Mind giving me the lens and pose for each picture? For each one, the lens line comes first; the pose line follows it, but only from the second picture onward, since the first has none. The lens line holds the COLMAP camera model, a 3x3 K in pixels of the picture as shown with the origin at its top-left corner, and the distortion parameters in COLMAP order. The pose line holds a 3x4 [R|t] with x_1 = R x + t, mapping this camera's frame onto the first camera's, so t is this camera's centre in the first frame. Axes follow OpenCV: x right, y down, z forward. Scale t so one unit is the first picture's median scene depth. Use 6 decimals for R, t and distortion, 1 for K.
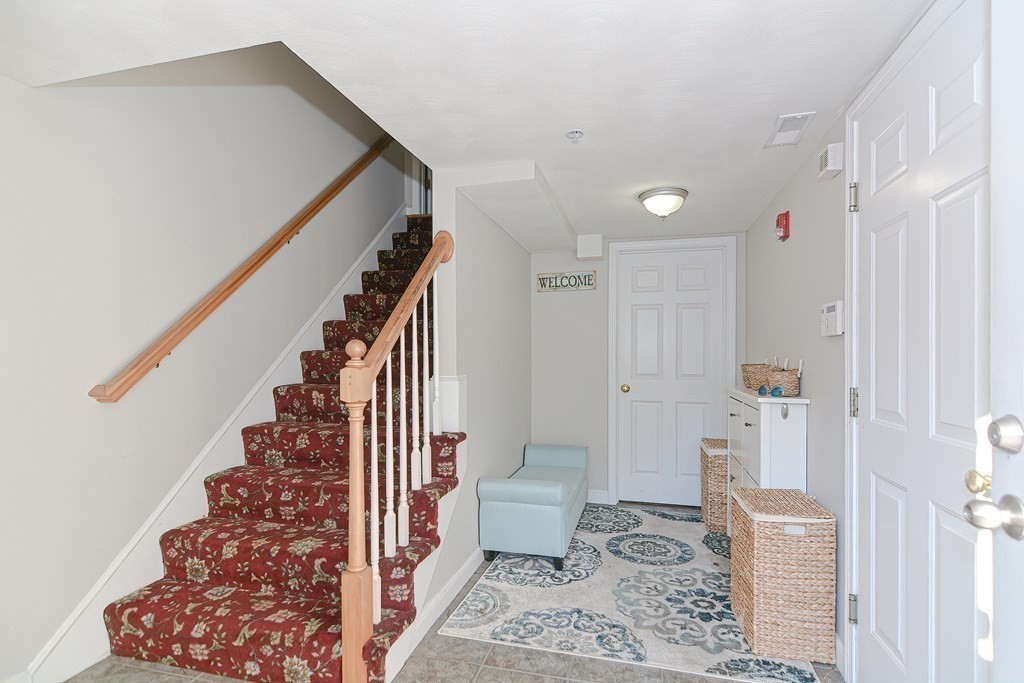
lens RADIAL K [[492.3, 0, 522.1], [0, 492.3, 348.2], [0, 0, 1]] dist [0.020180, -0.009833]
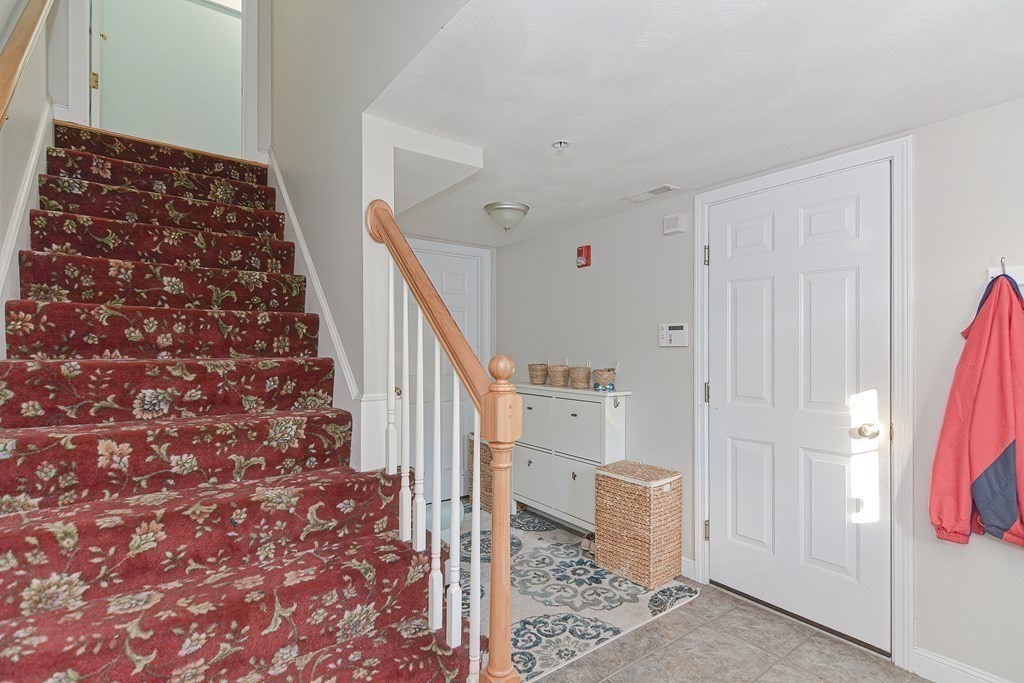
lens RADIAL K [[492.3, 0, 518.6], [0, 492.3, 343.6], [0, 0, 1]] dist [0.020180, -0.009833]
pose [[0.629609, 0.006407, 0.776885, -0.613888], [-0.012909, 0.999914, 0.002216, -0.024933], [-0.776805, -0.011424, 0.629638, 0.364506]]
